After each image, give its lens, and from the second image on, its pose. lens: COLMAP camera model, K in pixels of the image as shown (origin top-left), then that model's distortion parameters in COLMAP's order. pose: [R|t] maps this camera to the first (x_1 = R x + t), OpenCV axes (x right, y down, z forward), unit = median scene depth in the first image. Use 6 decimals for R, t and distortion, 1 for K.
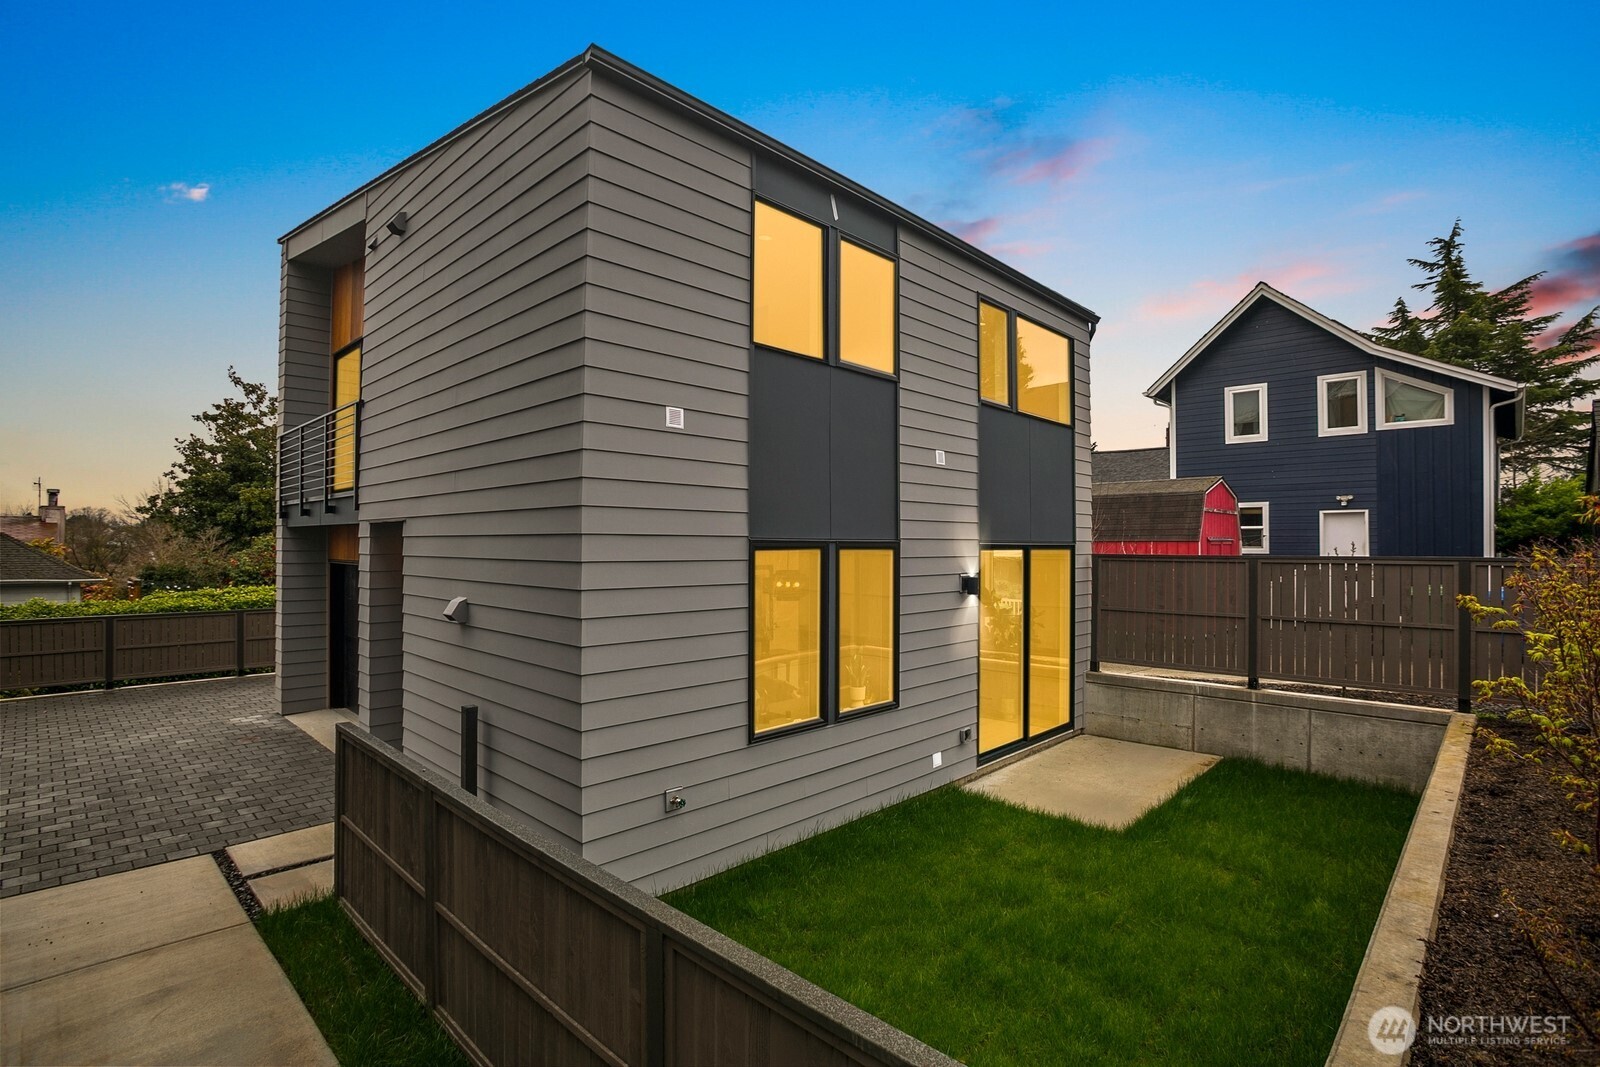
lens RADIAL K [[773.8, 0, 798.2], [0, 773.8, 531.5], [0, 0, 1]] dist [-0.055117, 0.022681]
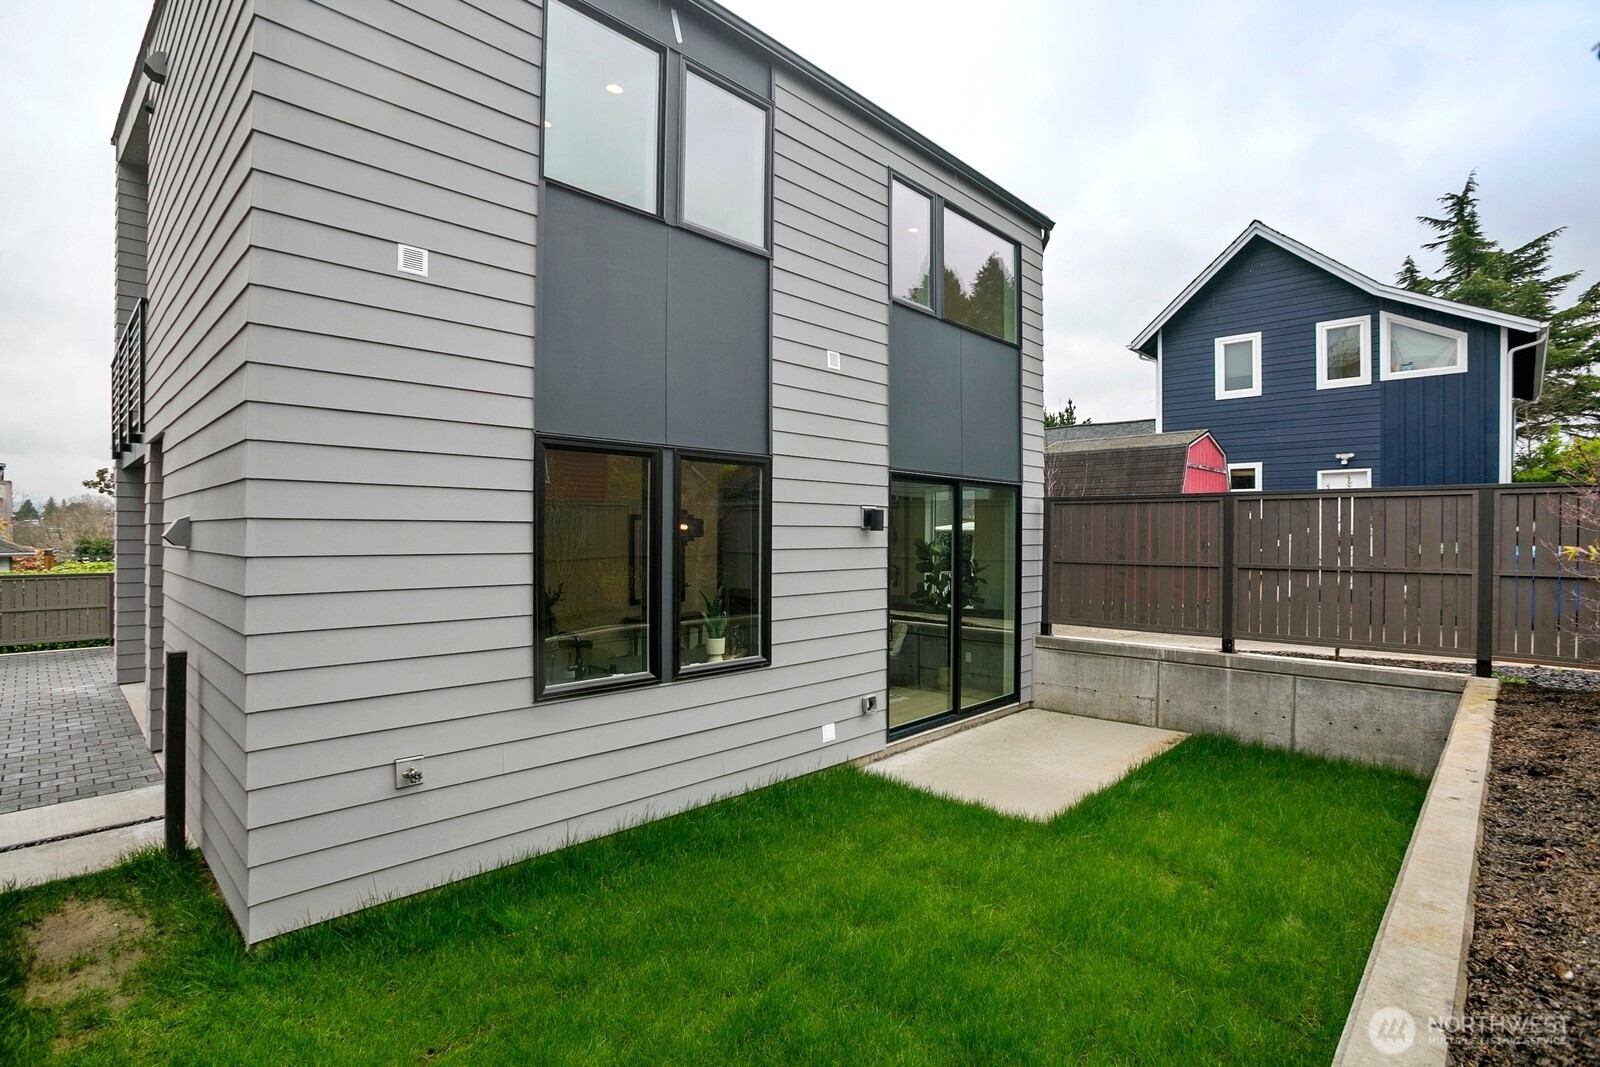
lens RADIAL K [[773.8, 0, 796.7], [0, 773.8, 530.2], [0, 0, 1]] dist [-0.055117, 0.022681]
pose [[0.999979, 0.000828, -0.006391, 0.152103], [-0.000746, 0.999917, 0.012885, 0.072900], [0.006401, -0.012880, 0.999897, 0.188998]]
